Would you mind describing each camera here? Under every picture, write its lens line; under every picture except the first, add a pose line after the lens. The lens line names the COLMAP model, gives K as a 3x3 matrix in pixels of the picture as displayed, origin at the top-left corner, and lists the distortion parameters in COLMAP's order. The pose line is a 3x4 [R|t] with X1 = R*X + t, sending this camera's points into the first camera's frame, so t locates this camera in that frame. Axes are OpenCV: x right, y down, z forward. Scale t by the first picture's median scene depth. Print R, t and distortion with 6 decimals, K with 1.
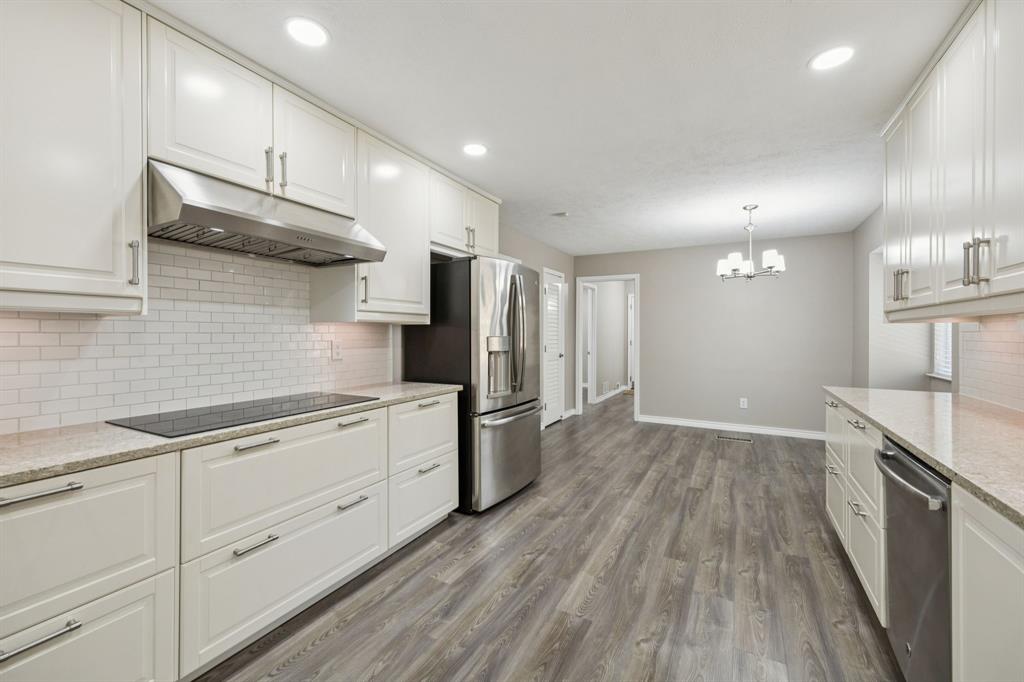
lens RADIAL K [[442.9, 0, 498.4], [0, 442.9, 334.3], [0, 0, 1]] dist [0.007365, -0.000428]
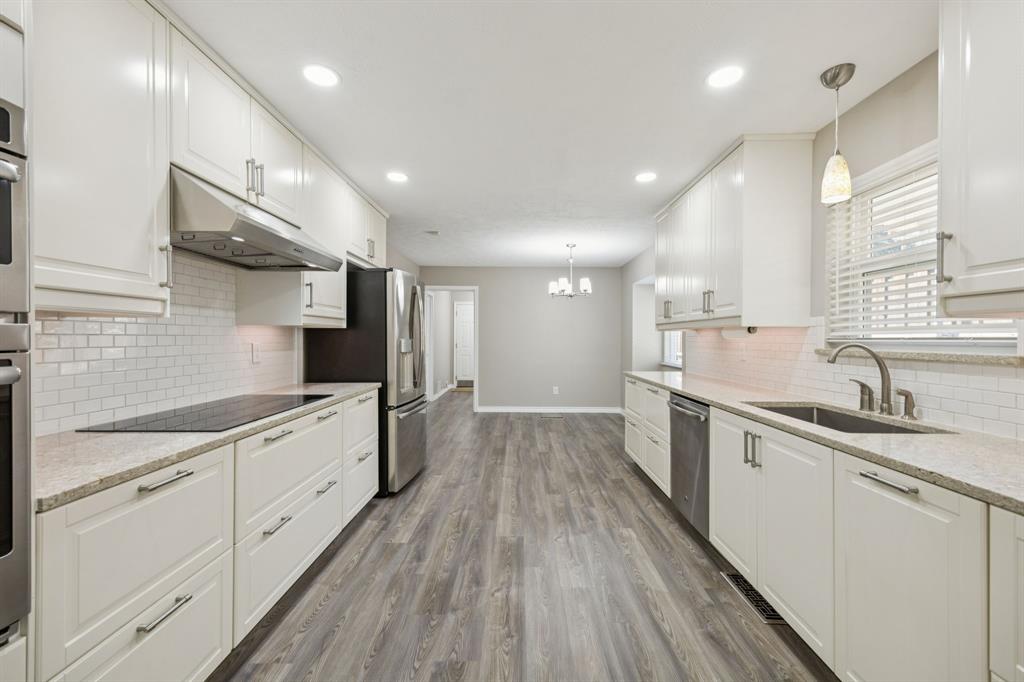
lens RADIAL K [[443.8, 0, 529.2], [0, 443.8, 339.1], [0, 0, 1]] dist [-0.001096, -0.000064]
pose [[0.862410, -0.000222, 0.506211, -0.369260], [-0.000722, 0.999998, 0.001667, 0.002618], [-0.506211, -0.001803, 0.862408, -0.183524]]
